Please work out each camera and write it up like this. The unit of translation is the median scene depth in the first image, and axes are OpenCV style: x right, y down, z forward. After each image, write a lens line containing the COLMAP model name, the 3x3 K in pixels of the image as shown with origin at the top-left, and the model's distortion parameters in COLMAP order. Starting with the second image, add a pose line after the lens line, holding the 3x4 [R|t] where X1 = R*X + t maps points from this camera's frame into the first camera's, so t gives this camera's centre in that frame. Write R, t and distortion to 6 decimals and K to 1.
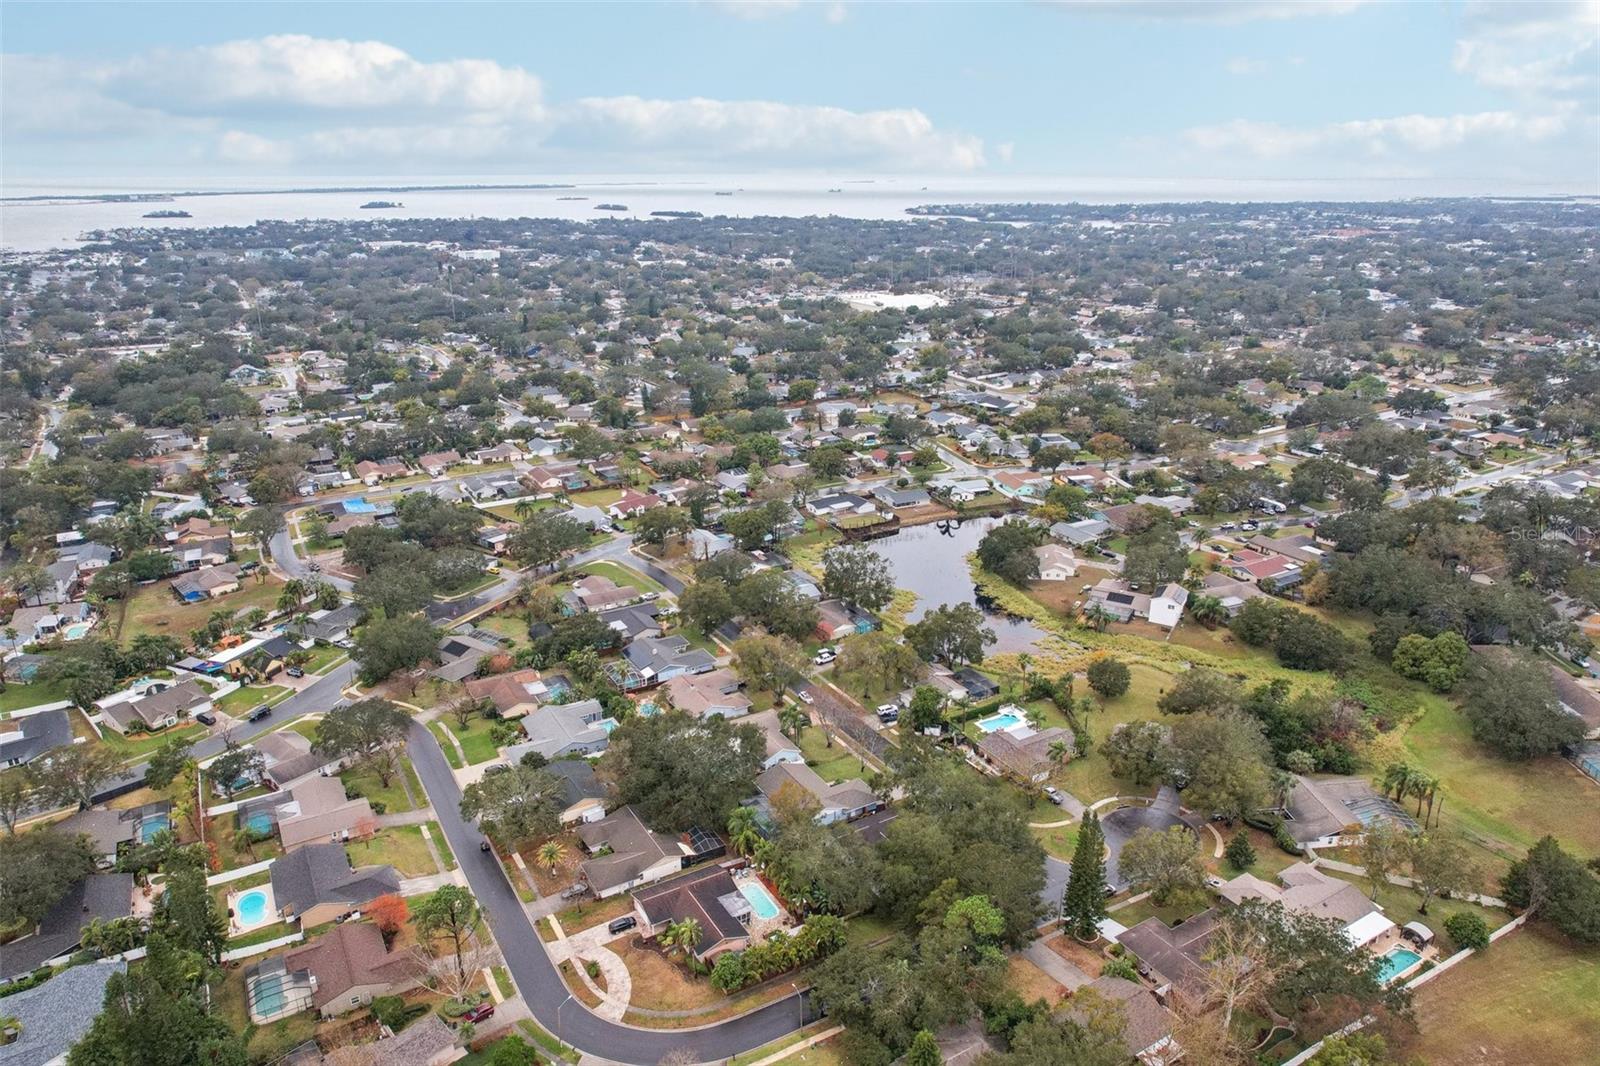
lens RADIAL K [[1051.9, 0, 800.0], [0, 1051.9, 533.0], [0, 0, 1]] dist [-0.073481, 0.066640]
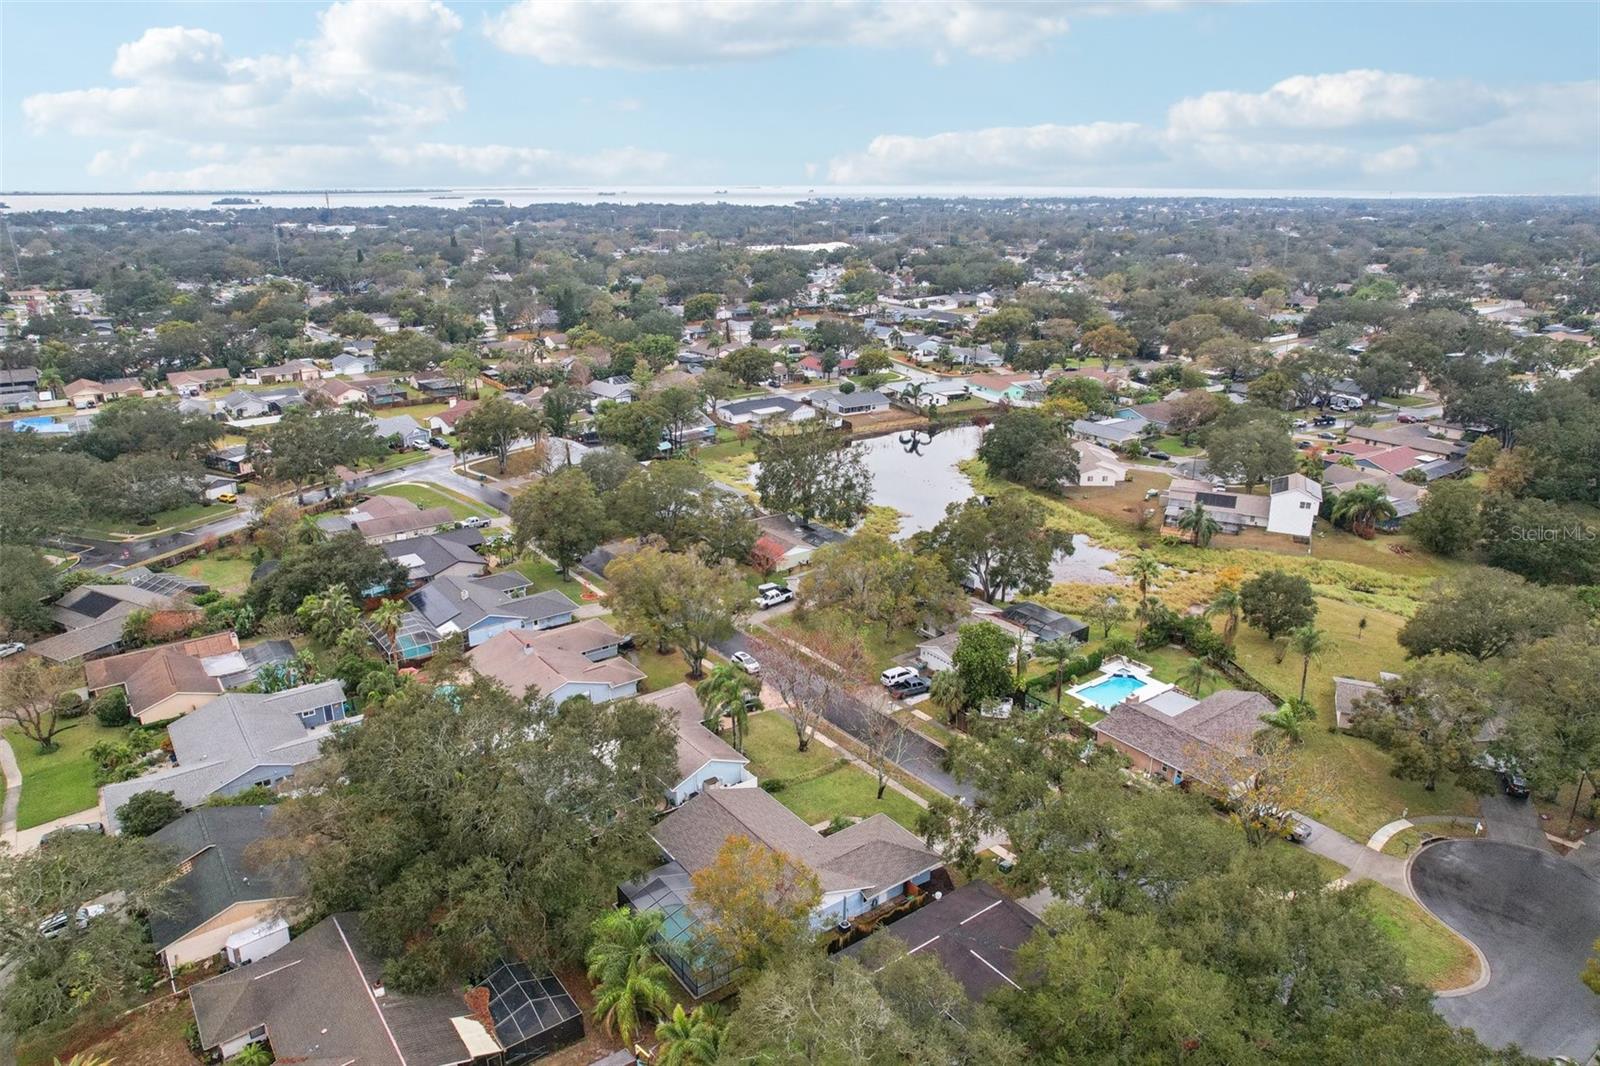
lens RADIAL K [[1027.7, 0, 794.7], [0, 1027.7, 539.5], [0, 0, 1]] dist [-0.087160, 0.077679]
pose [[0.994700, -0.031676, 0.097824, -0.016037], [0.032660, 0.999431, -0.008476, 0.085343], [-0.097500, 0.011626, 0.995168, 0.407230]]
